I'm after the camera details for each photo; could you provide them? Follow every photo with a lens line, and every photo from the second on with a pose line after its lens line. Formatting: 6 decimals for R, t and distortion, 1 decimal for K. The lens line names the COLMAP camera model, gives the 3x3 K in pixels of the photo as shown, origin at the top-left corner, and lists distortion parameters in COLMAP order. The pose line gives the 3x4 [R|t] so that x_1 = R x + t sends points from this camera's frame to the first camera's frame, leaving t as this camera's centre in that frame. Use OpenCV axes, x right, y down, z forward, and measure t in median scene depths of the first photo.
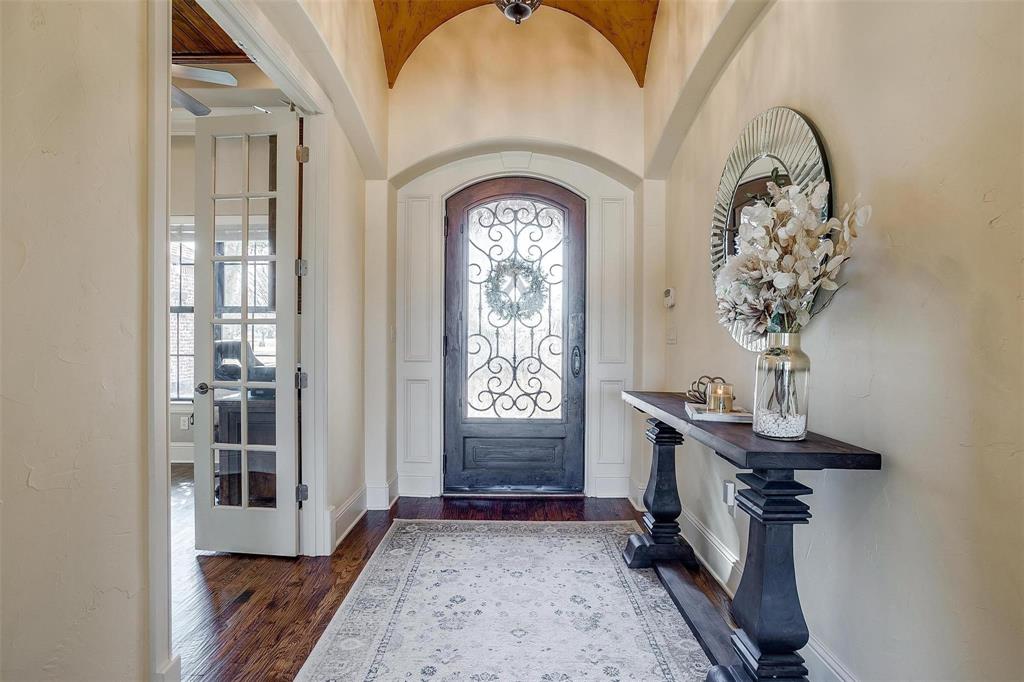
lens RADIAL K [[499.2, 0, 512.9], [0, 499.2, 336.6], [0, 0, 1]] dist [-0.049335, 0.031441]
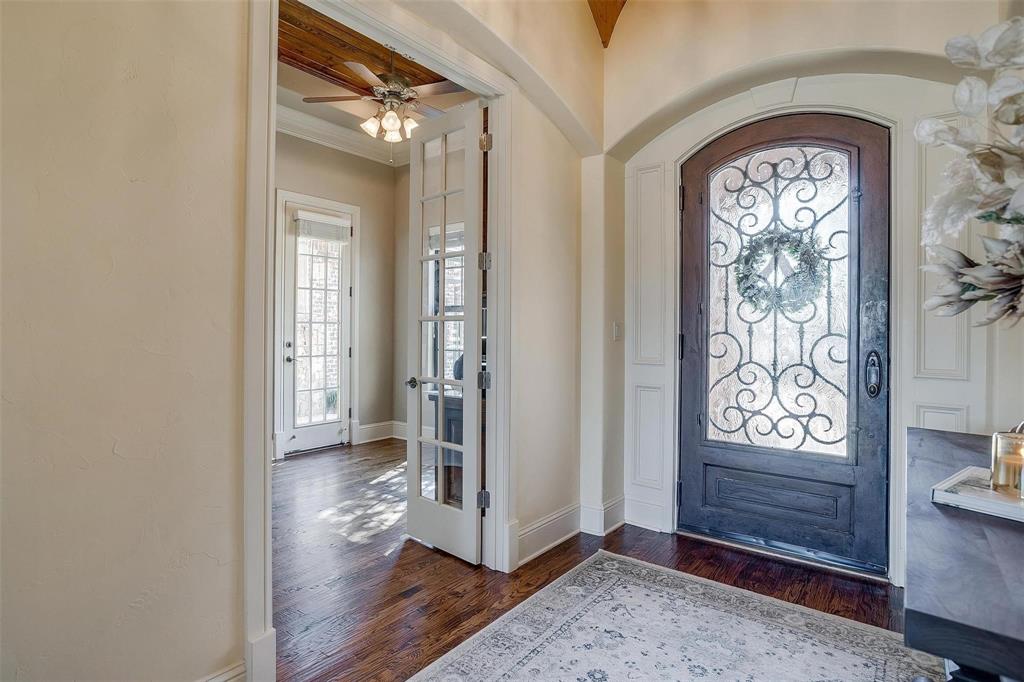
lens RADIAL K [[541.1, 0, 513.3], [0, 541.1, 324.0], [0, 0, 1]] dist [-0.015240, 0.001051]
pose [[0.801904, -0.004578, -0.597435, 0.169309], [-0.005964, 0.999860, -0.015666, -0.002445], [0.597423, 0.016125, 0.801764, 0.138767]]
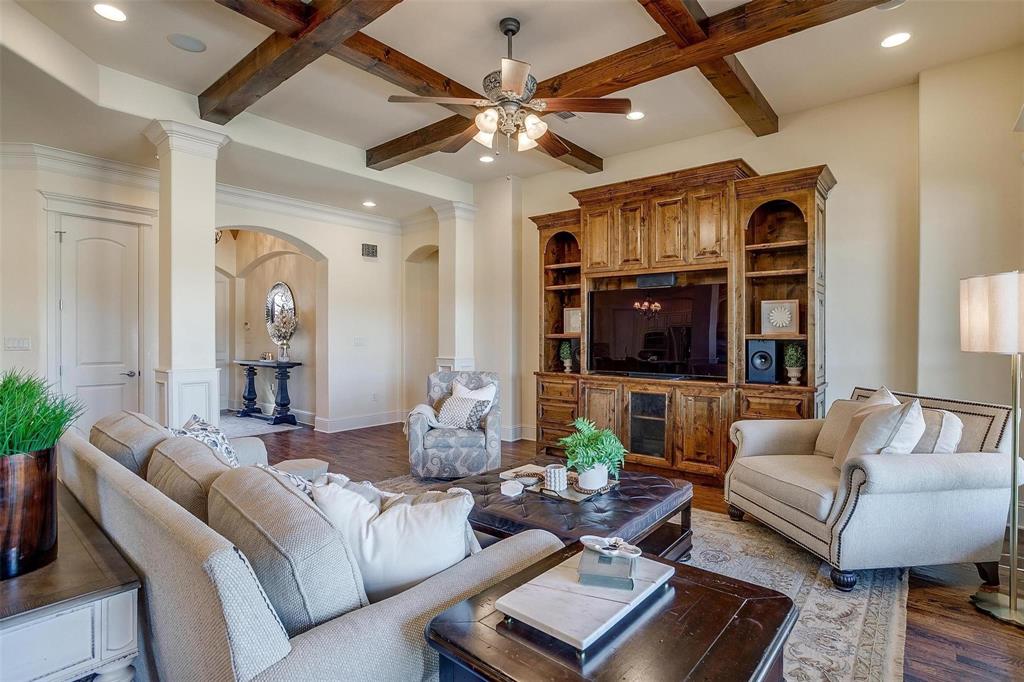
lens RADIAL K [[507.0, 0, 512.0], [0, 507.0, 341.0], [0, 0, 1]] dist [-0.002227, 0.000080]
pose [[0.646875, -0.006848, 0.762565, -0.760651], [0.002344, 0.999973, 0.006991, -0.013133], [-0.762592, -0.002734, 0.646874, -1.659793]]
